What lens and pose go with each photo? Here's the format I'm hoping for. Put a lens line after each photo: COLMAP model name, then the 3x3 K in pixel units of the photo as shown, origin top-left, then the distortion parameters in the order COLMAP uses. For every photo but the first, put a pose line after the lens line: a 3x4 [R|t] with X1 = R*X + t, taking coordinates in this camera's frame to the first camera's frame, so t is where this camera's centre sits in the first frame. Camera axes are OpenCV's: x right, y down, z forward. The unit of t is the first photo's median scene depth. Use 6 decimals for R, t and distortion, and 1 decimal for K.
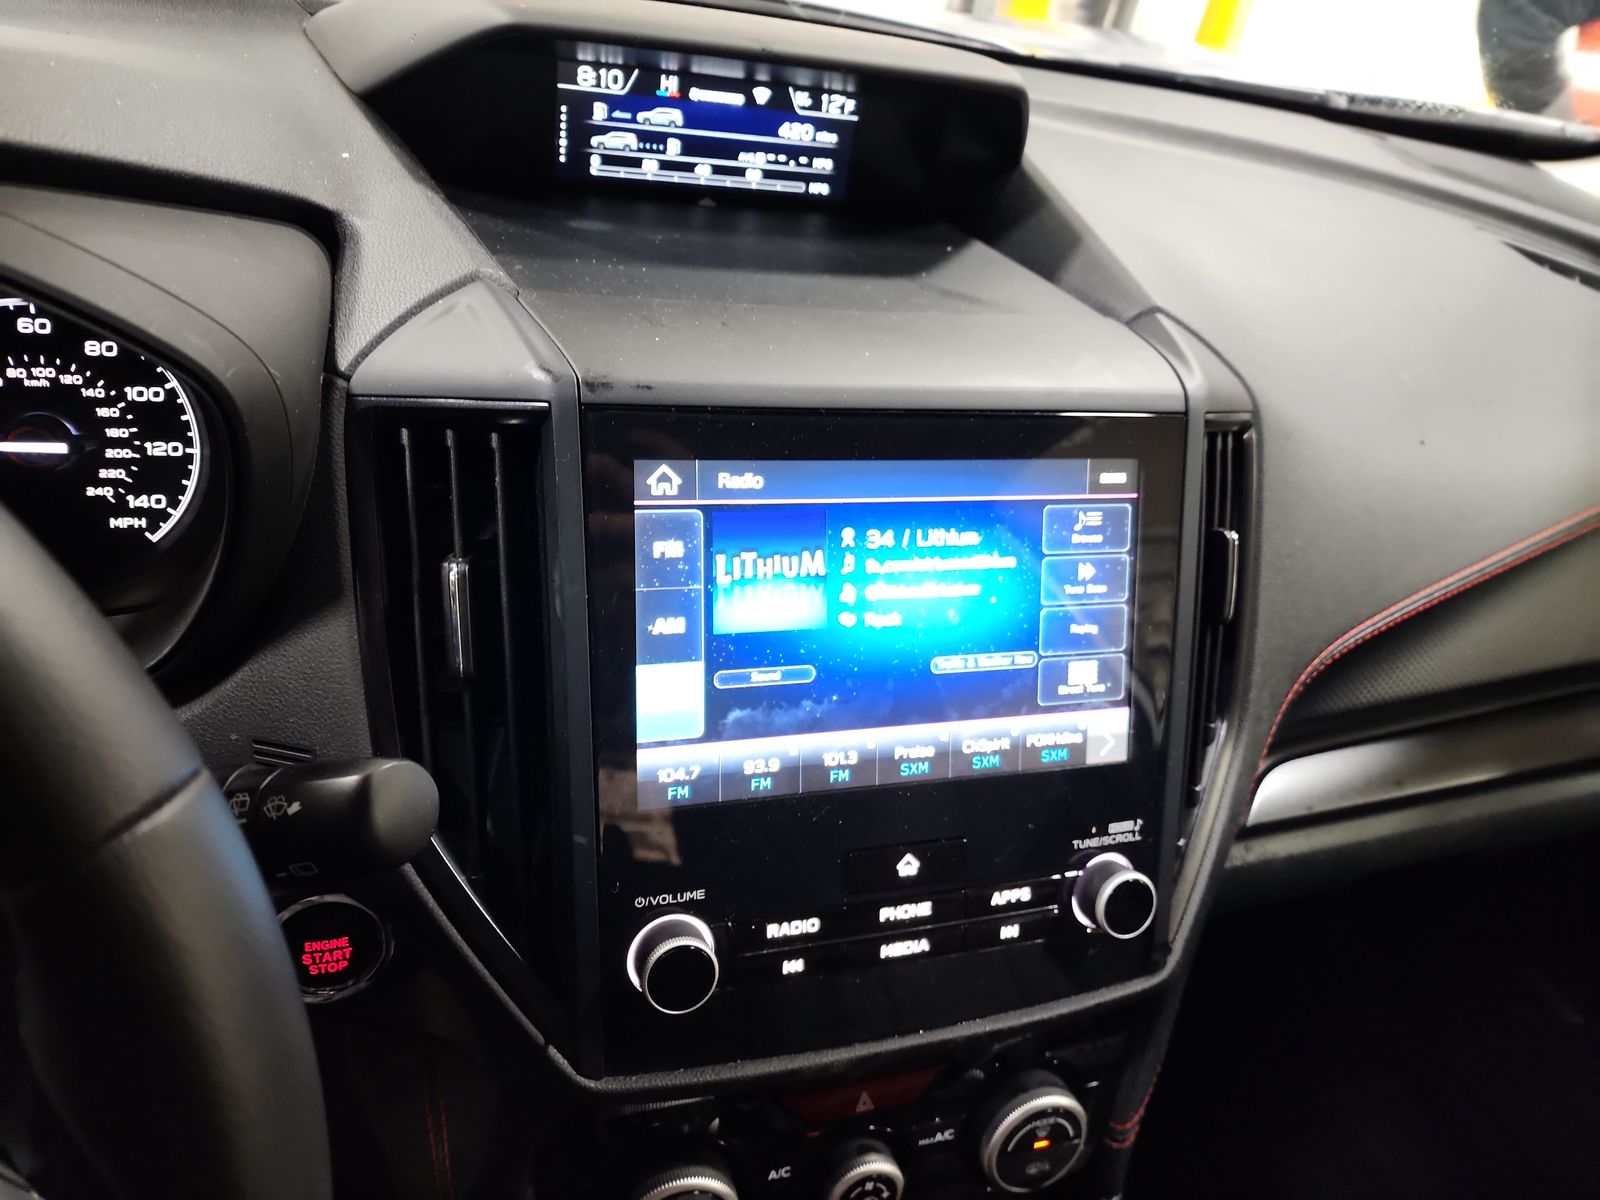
lens RADIAL K [[1075.7, 0, 800.0], [0, 1075.7, 600.0], [0, 0, 1]] dist [0.082425, -0.068815]
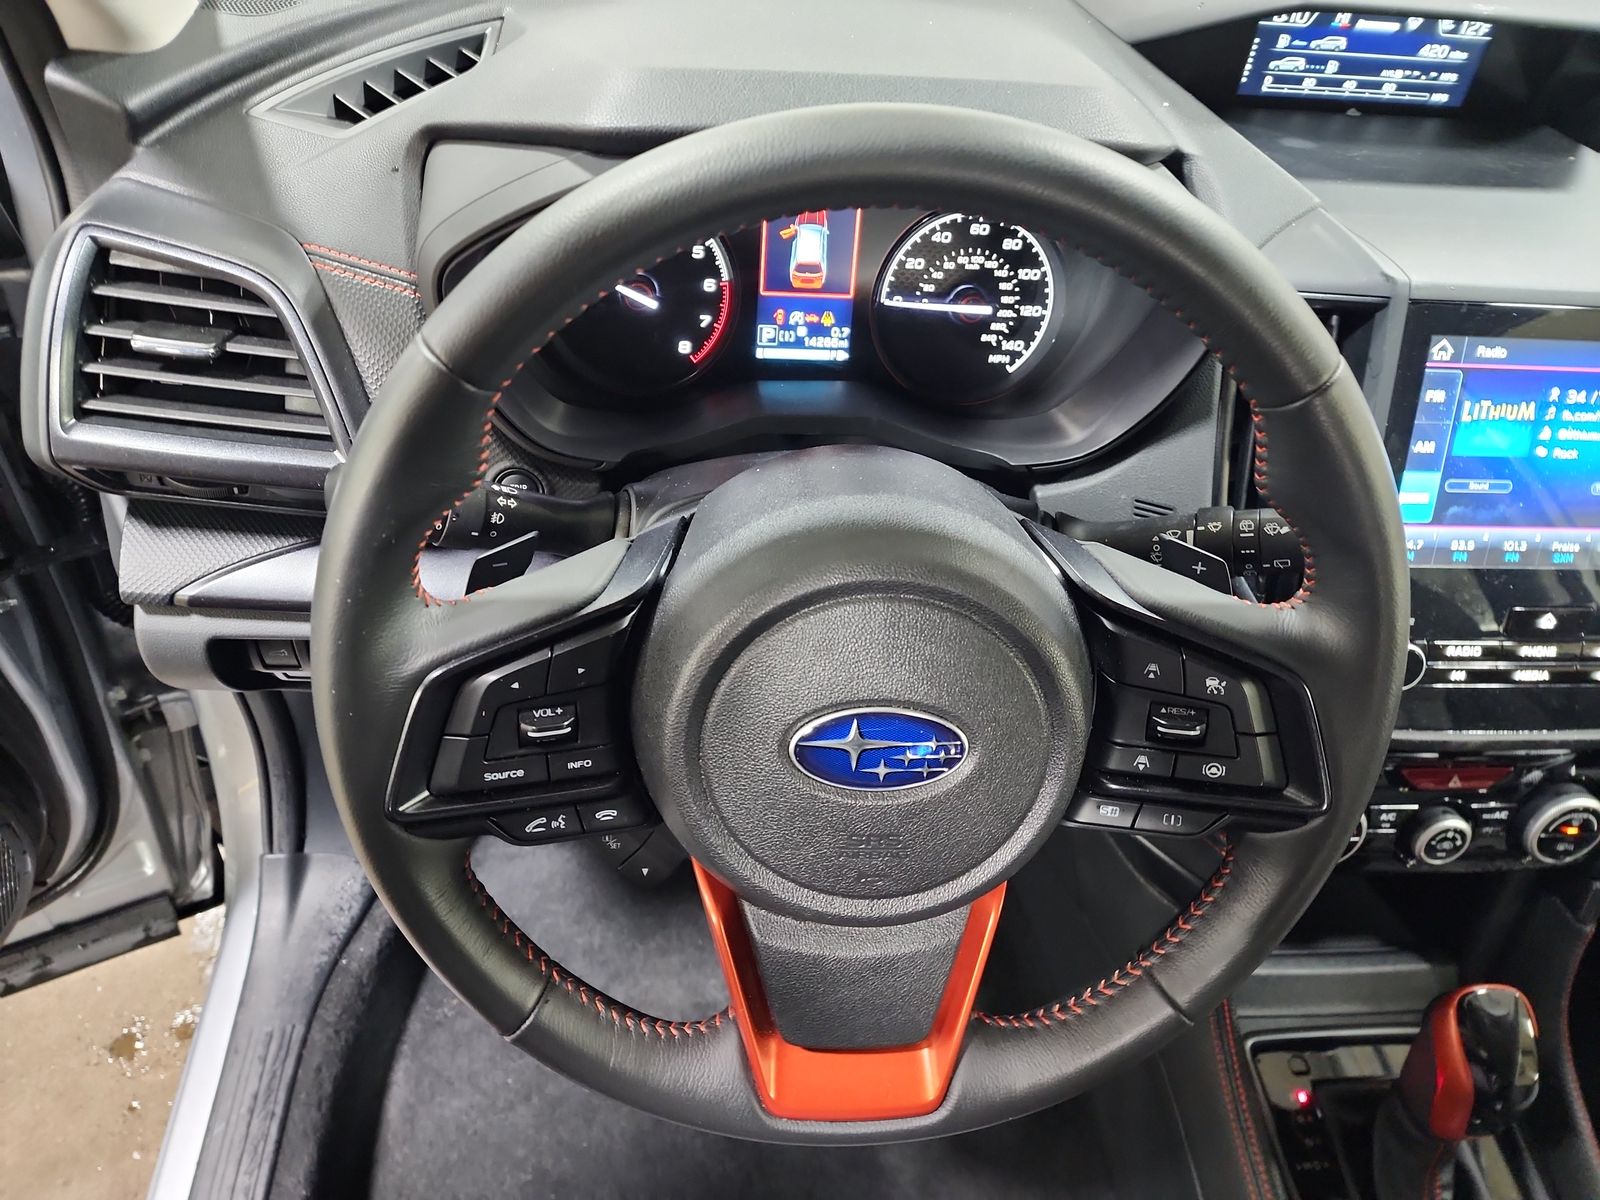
lens RADIAL K [[1075.7, 0, 800.0], [0, 1075.7, 600.0], [0, 0, 1]] dist [0.082425, -0.068815]
pose [[0.977315, 0.098533, -0.187476, -0.574140], [-0.069210, 0.985172, 0.156990, 0.046301], [0.200165, -0.140453, 0.969643, -0.609567]]
